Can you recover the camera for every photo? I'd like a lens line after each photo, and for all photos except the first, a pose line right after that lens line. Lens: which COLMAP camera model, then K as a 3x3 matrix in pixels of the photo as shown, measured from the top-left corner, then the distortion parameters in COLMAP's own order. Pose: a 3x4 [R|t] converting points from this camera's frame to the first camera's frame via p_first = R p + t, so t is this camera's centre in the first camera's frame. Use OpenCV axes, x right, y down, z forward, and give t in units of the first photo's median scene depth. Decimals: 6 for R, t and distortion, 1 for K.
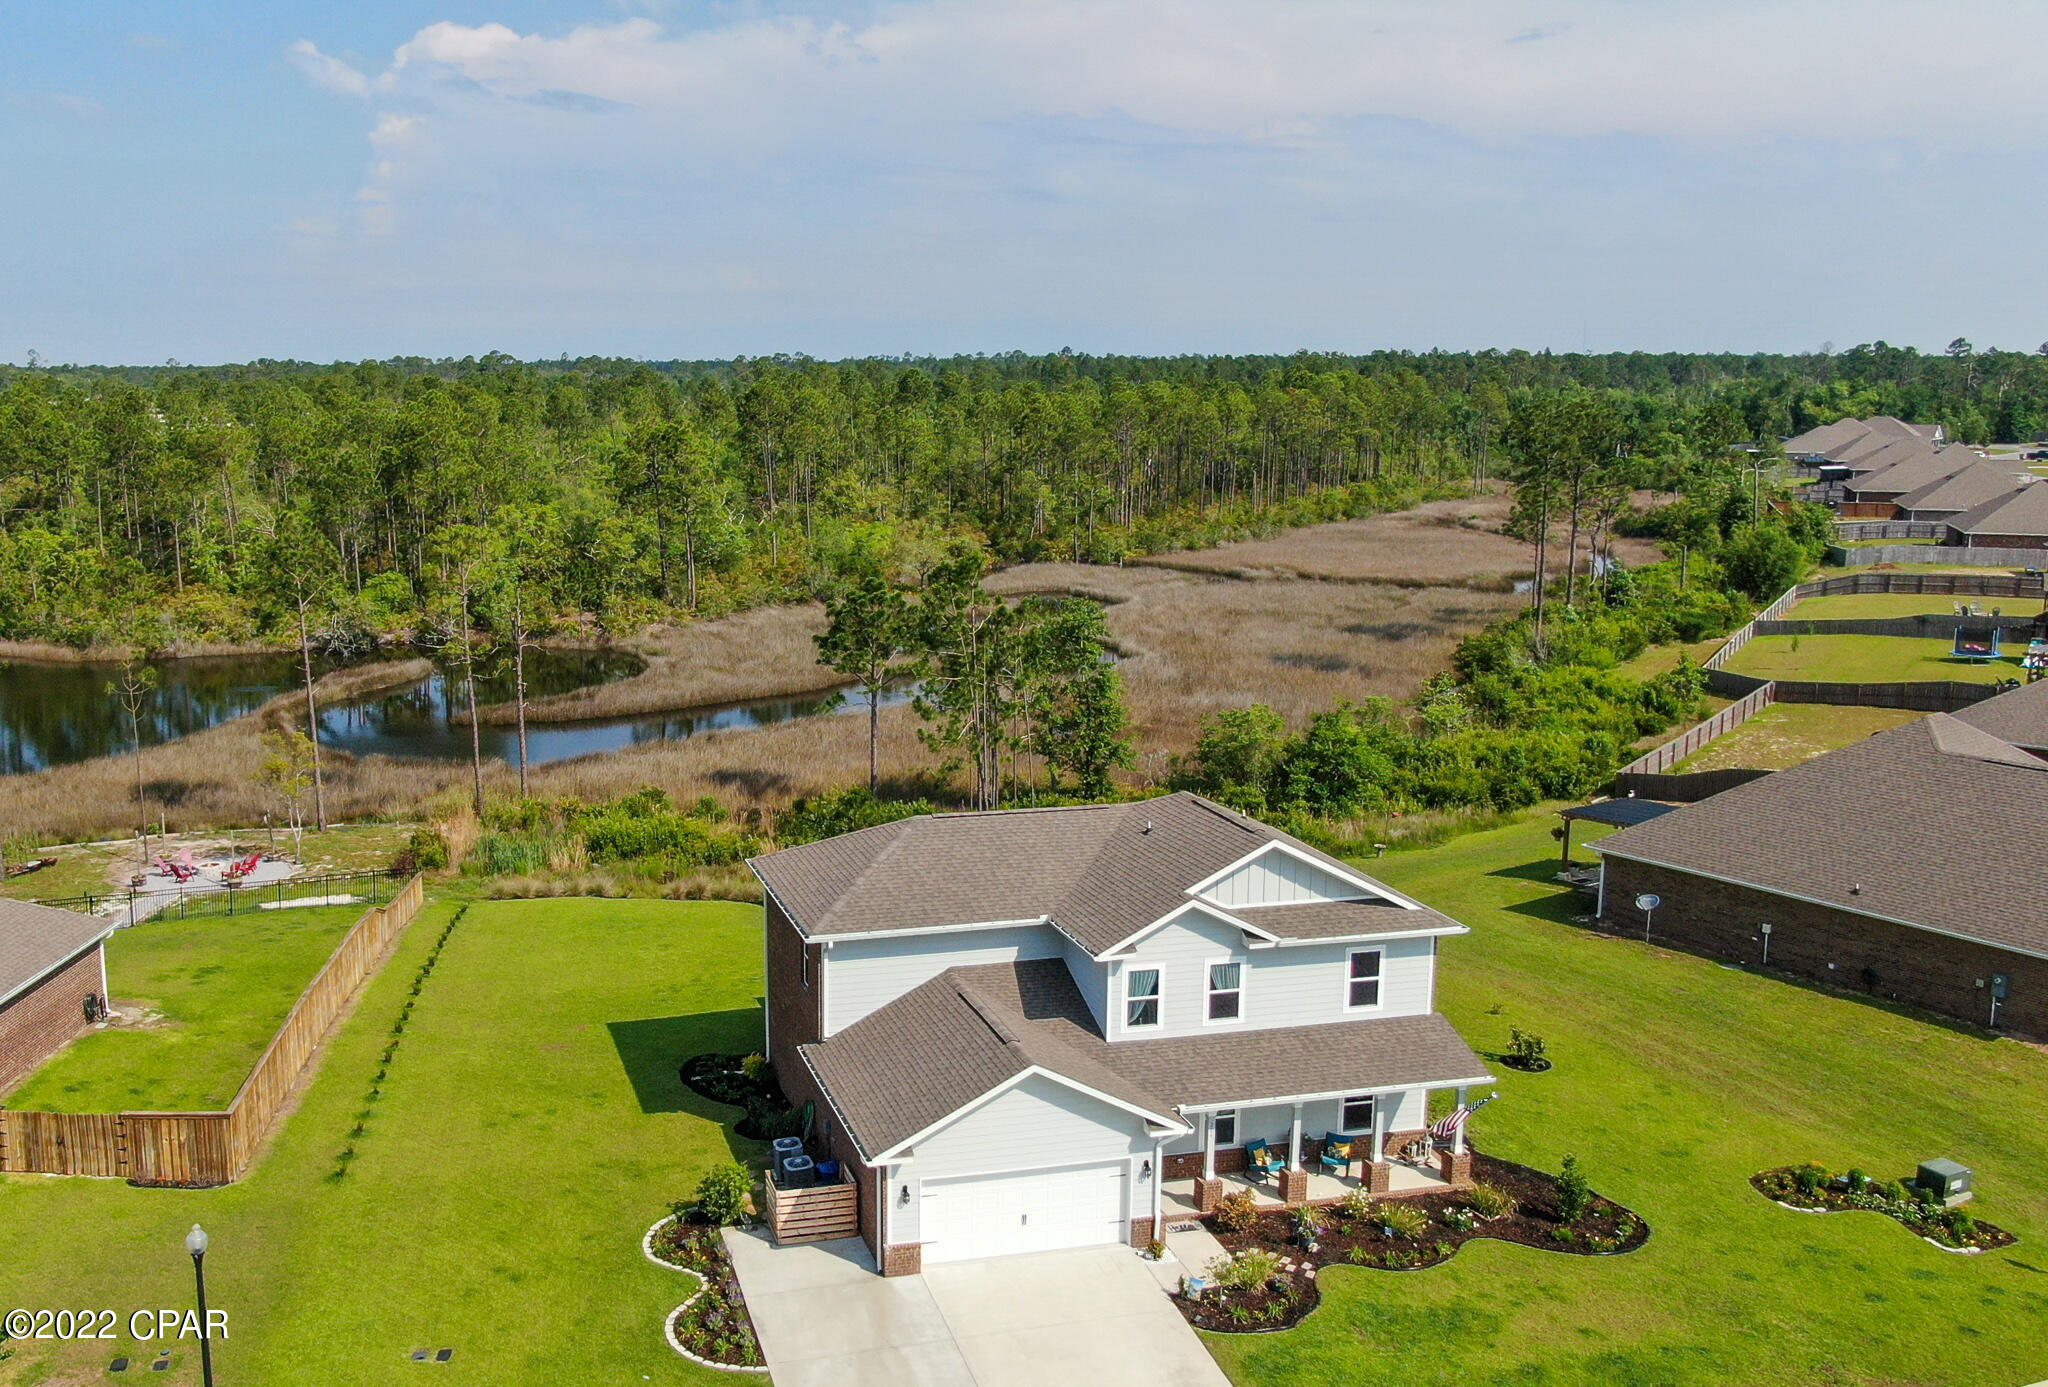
lens RADIAL K [[1883.7, 0, 867.3], [0, 1883.7, 724.5], [0, 0, 1]] dist [-0.026058, 0.000000]
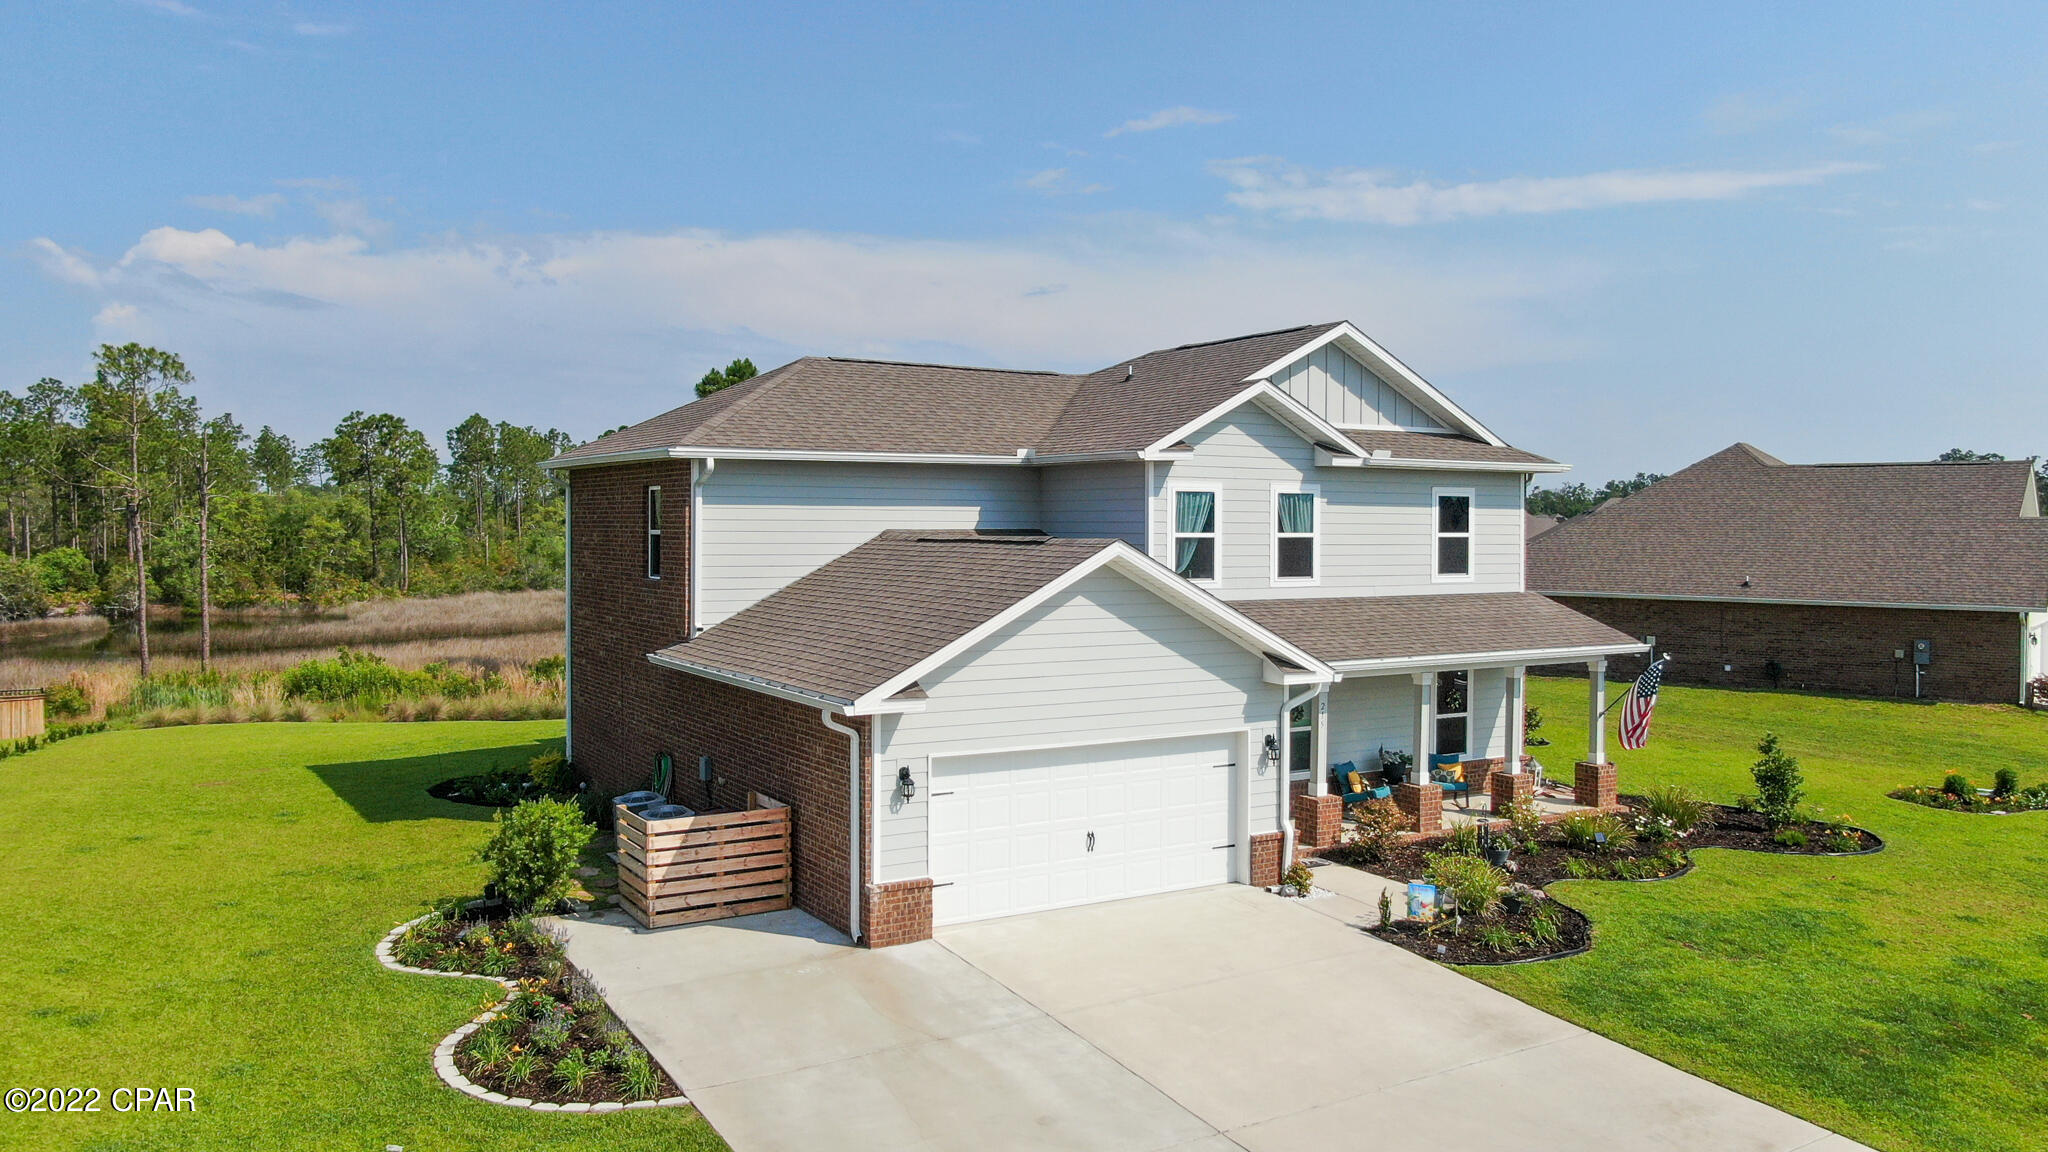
lens RADIAL K [[1493.7, 0, 1025.8], [0, 1493.7, 558.0], [0, 0, 1]] dist [-0.019876, 0.002741]
pose [[0.952218, -0.000820, 0.305418, -0.041077], [0.049948, 0.986951, -0.153076, 0.133481], [-0.301307, 0.161017, 0.939834, 0.303074]]
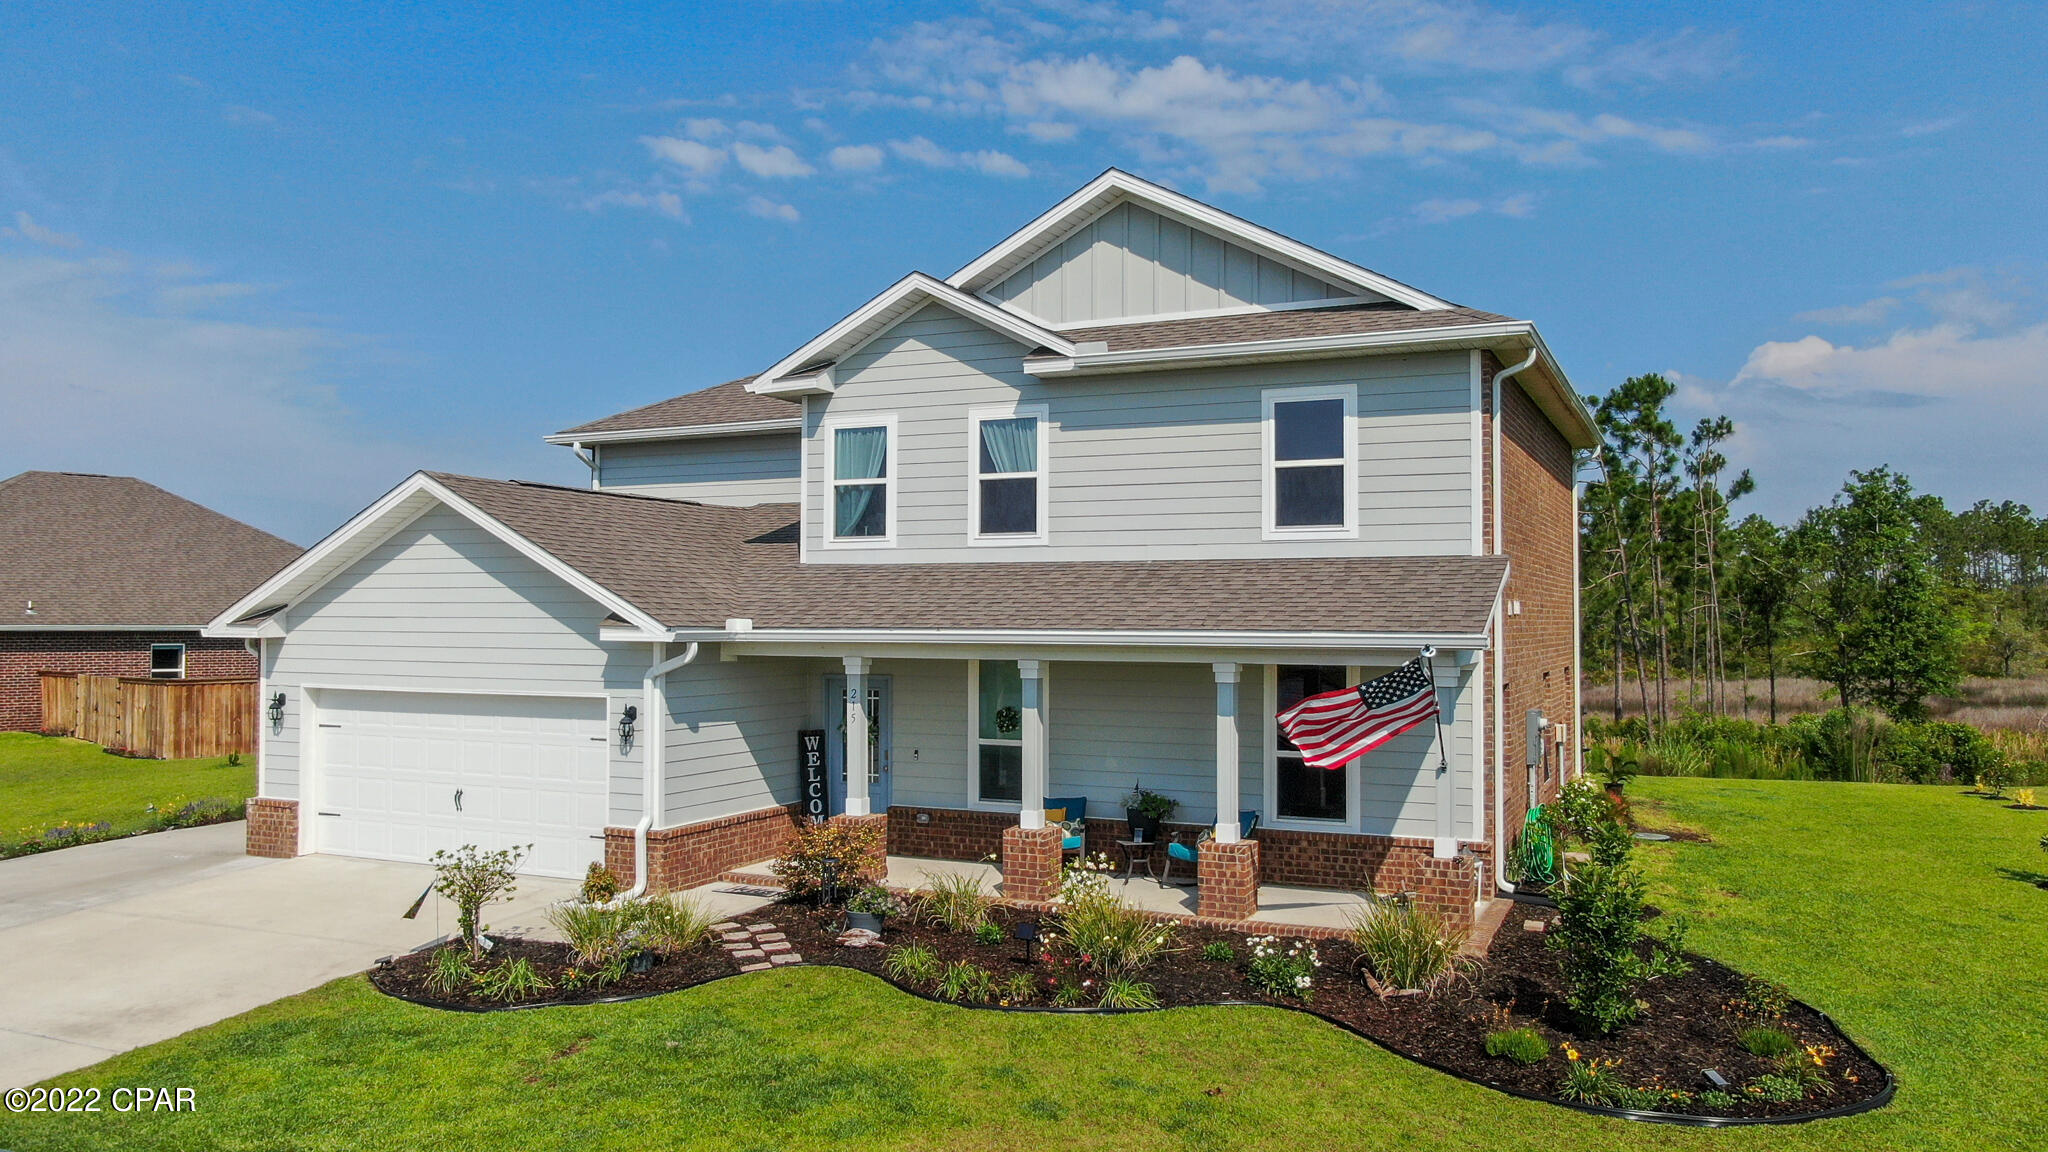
lens RADIAL K [[1493.7, 0, 1050.2], [0, 1493.7, 578.2], [0, 0, 1]] dist [-0.019876, 0.002741]
pose [[0.789270, -0.013160, -0.613905, 0.259230], [-0.117560, 0.978038, -0.172107, 0.137866], [0.602688, 0.208009, 0.770389, 0.411641]]
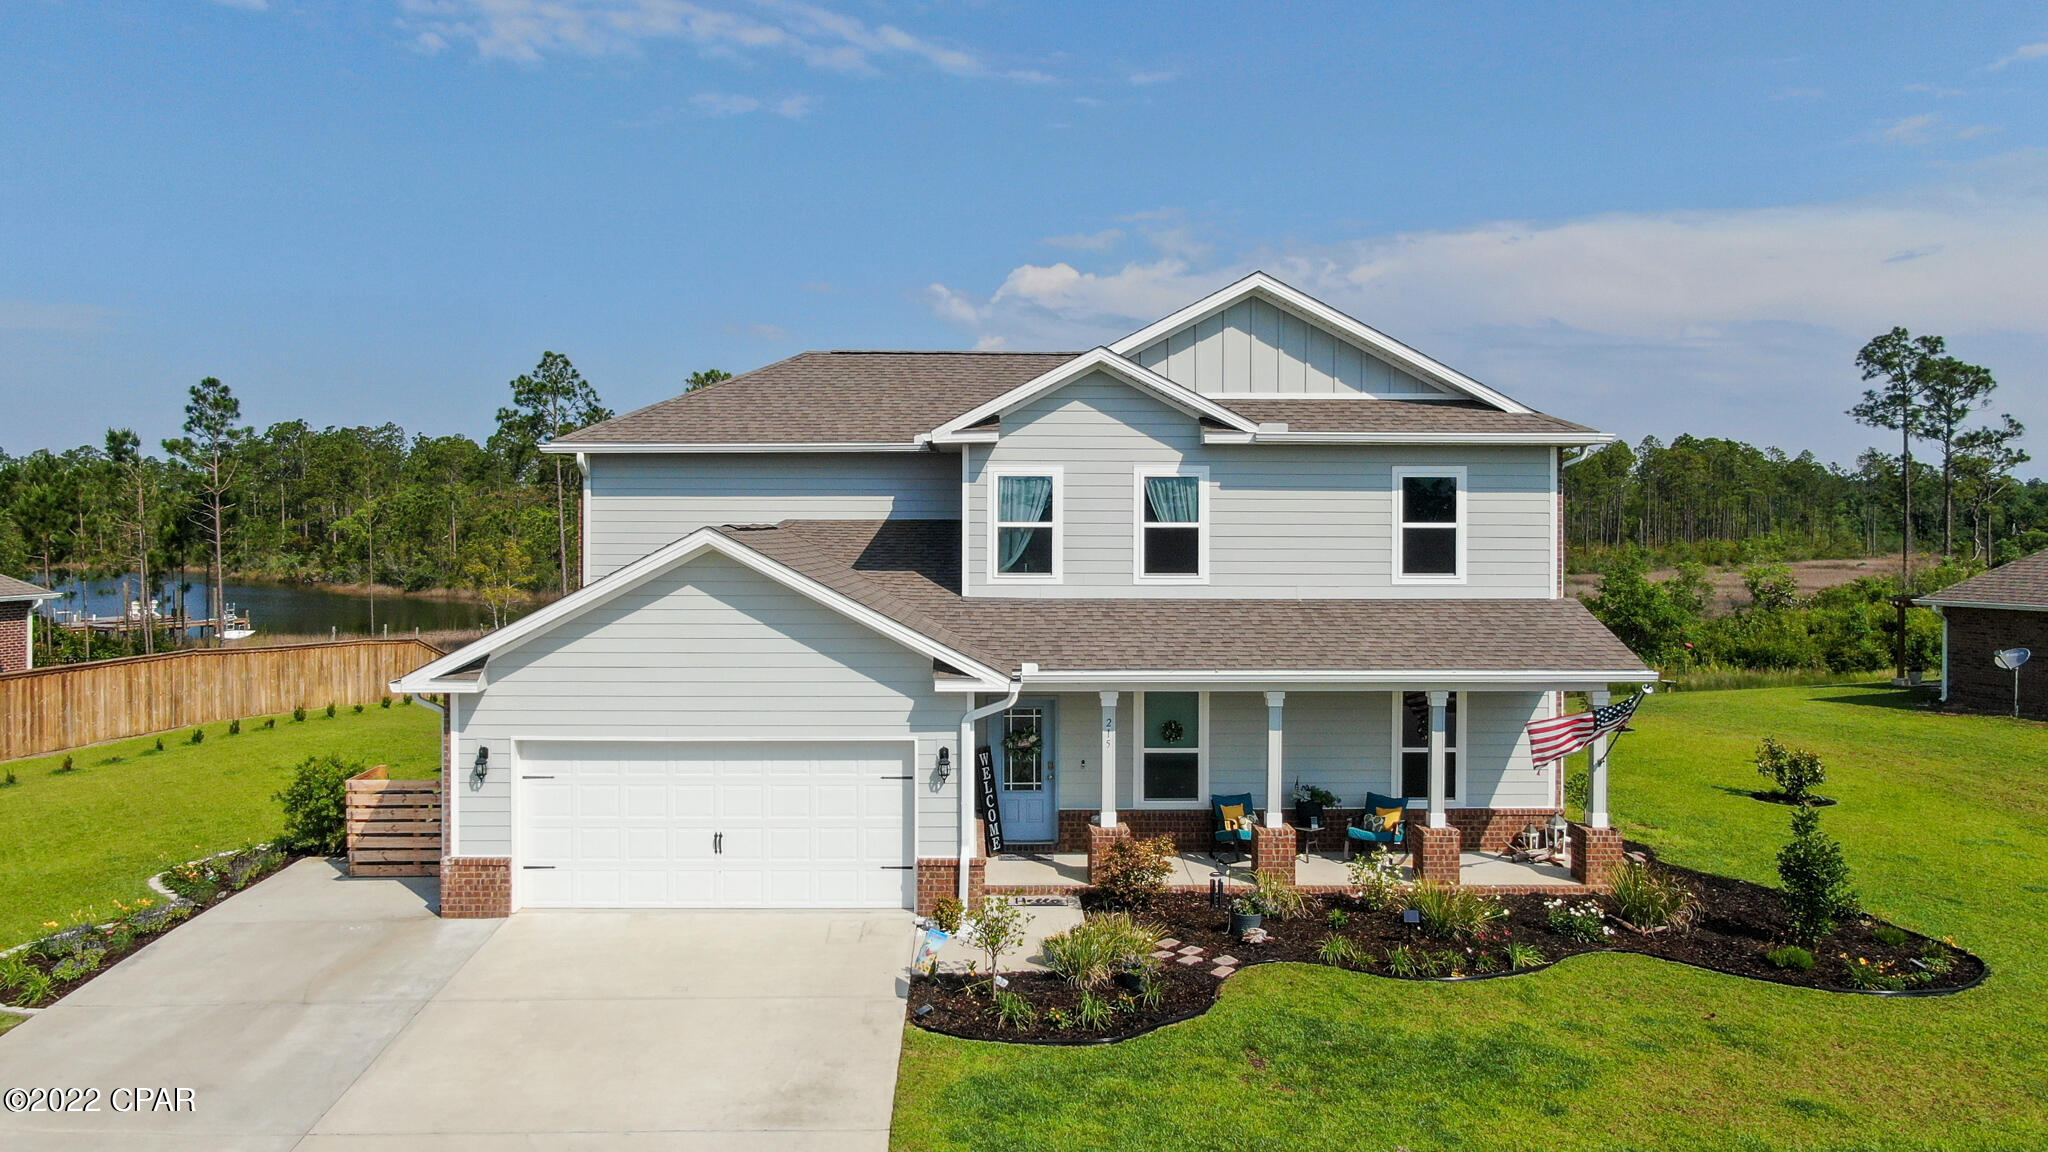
lens RADIAL K [[1493.7, 0, 1026.1], [0, 1493.7, 543.1], [0, 0, 1]] dist [-0.019876, 0.002741]
pose [[0.977812, 0.007543, -0.209349, 0.142374], [-0.042925, 0.985361, -0.164987, 0.132588], [0.205040, 0.170313, 0.963822, 0.314293]]
